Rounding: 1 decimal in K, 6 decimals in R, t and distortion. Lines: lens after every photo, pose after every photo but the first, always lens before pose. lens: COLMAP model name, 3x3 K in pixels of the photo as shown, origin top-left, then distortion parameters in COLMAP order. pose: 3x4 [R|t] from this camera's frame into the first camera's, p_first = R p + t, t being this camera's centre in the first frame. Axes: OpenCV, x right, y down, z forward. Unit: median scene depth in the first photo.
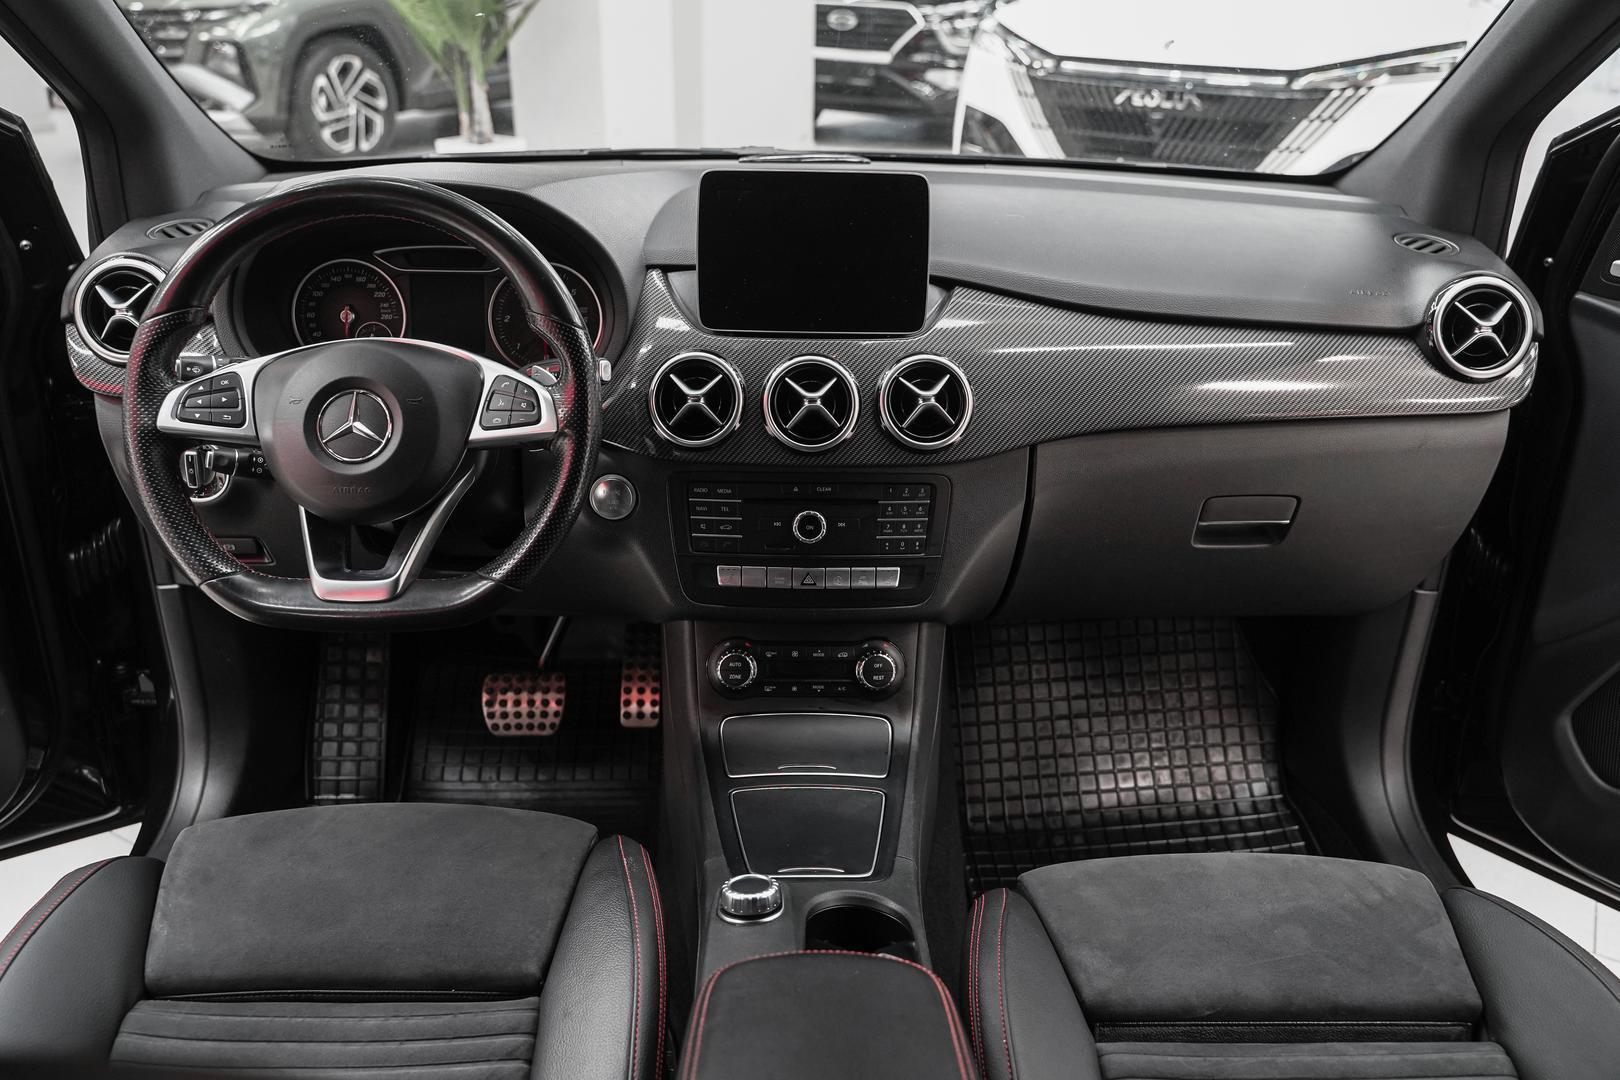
lens RADIAL K [[1321.8, 0, 810.0], [0, 1321.8, 540.0], [0, 0, 1]] dist [-0.004491, 0.006293]
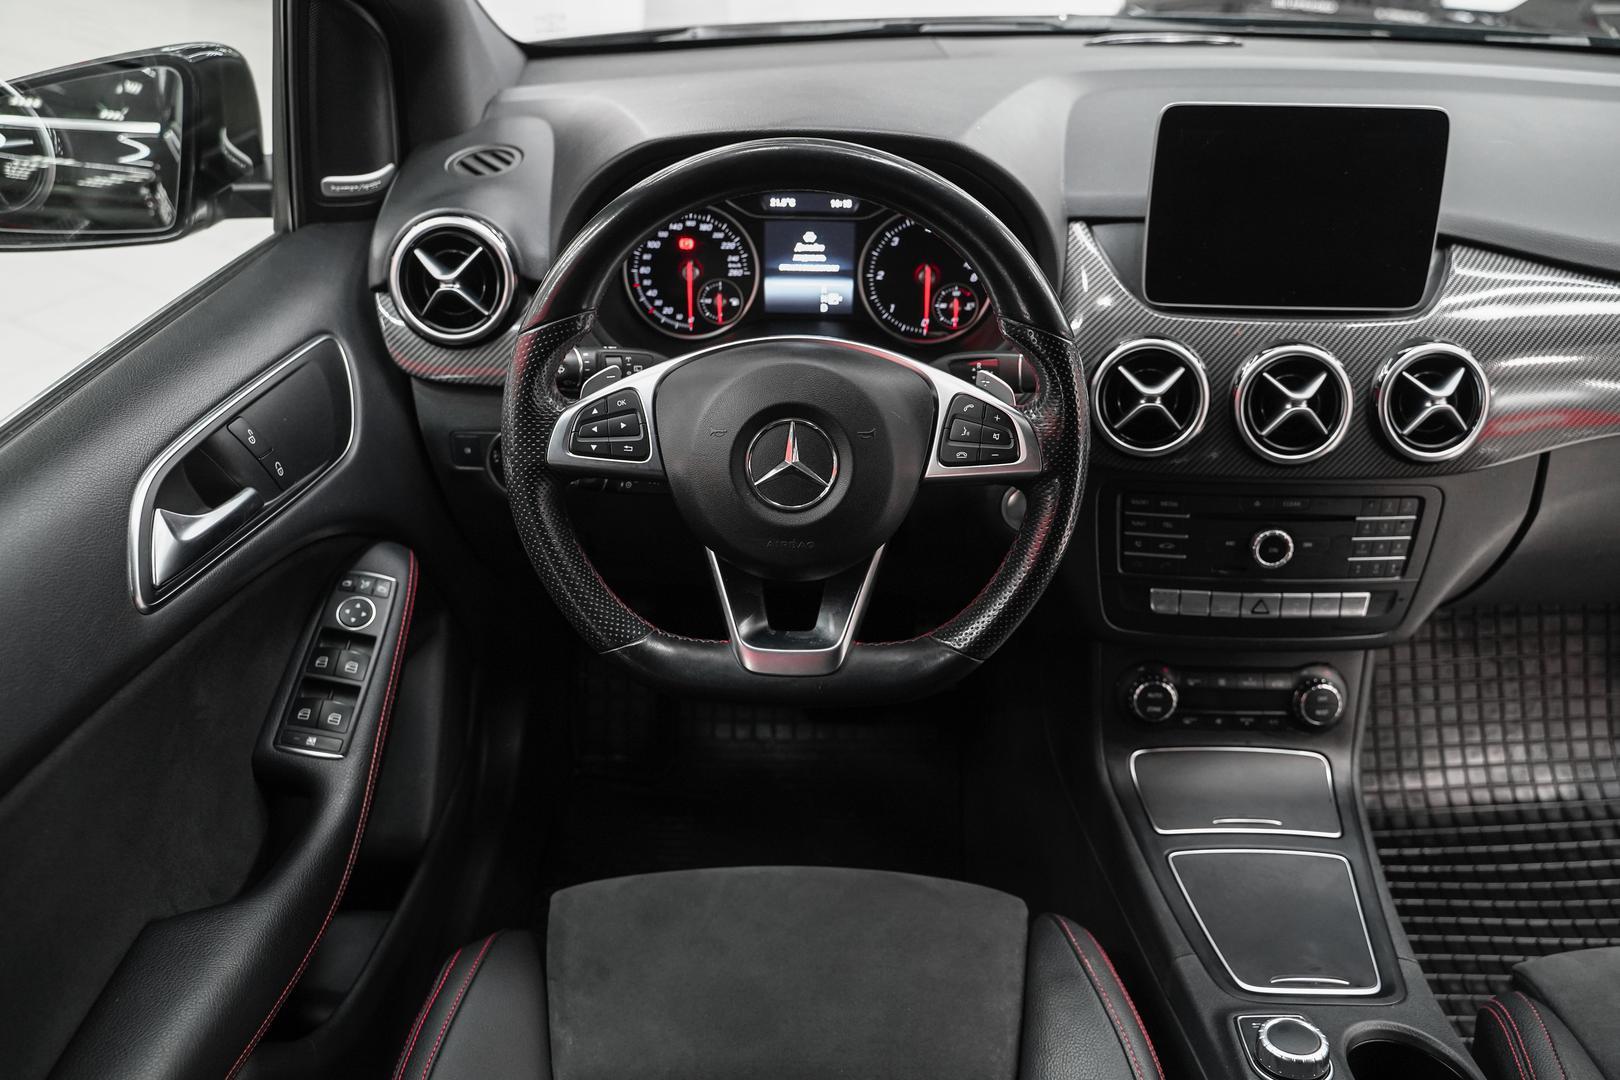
lens RADIAL K [[1321.8, 0, 810.0], [0, 1321.8, 540.0], [0, 0, 1]] dist [-0.004491, 0.006293]
pose [[0.999039, 0.012620, -0.041981, -0.243015], [-0.006096, 0.988356, 0.152039, -0.132922], [0.043410, -0.151637, 0.987483, 0.159132]]
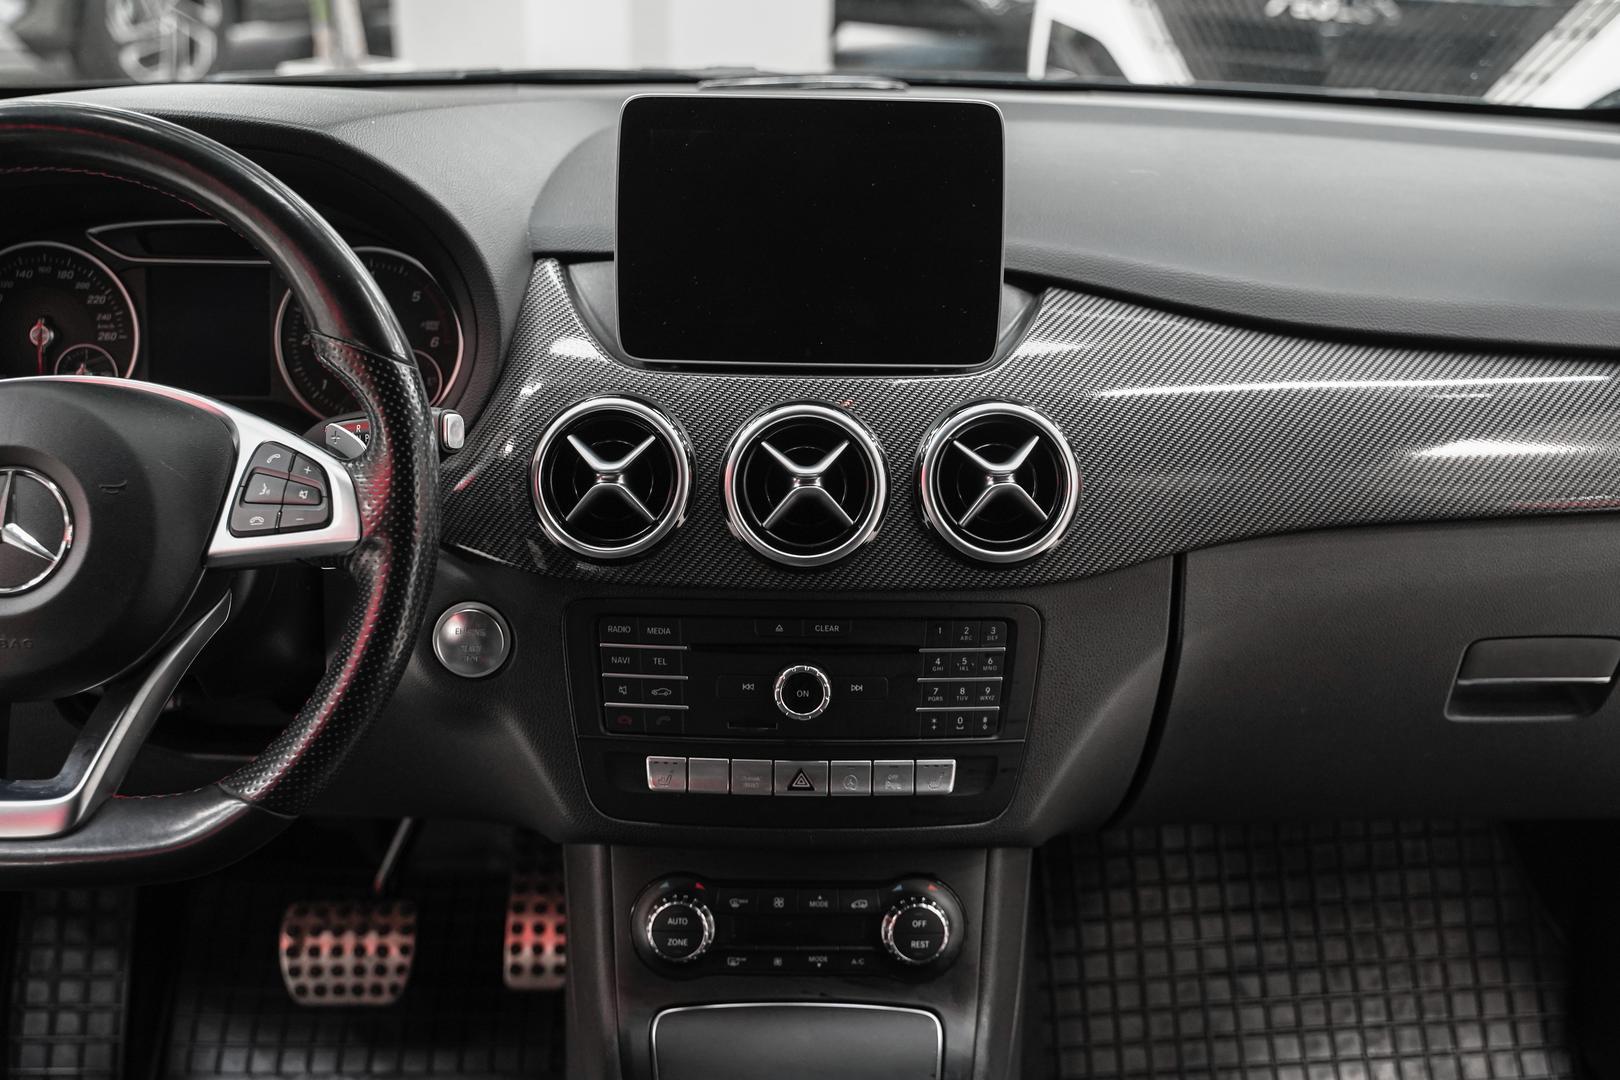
lens RADIAL K [[1876.9, 0, 810.0], [0, 1876.9, 540.0], [0, 0, 1]] dist [0.000270, 0.032669]
pose [[0.999957, 0.001685, -0.009092, 0.010000], [-0.002130, 0.998787, -0.049192, -0.034835], [0.008998, 0.049209, 0.998748, 0.151268]]
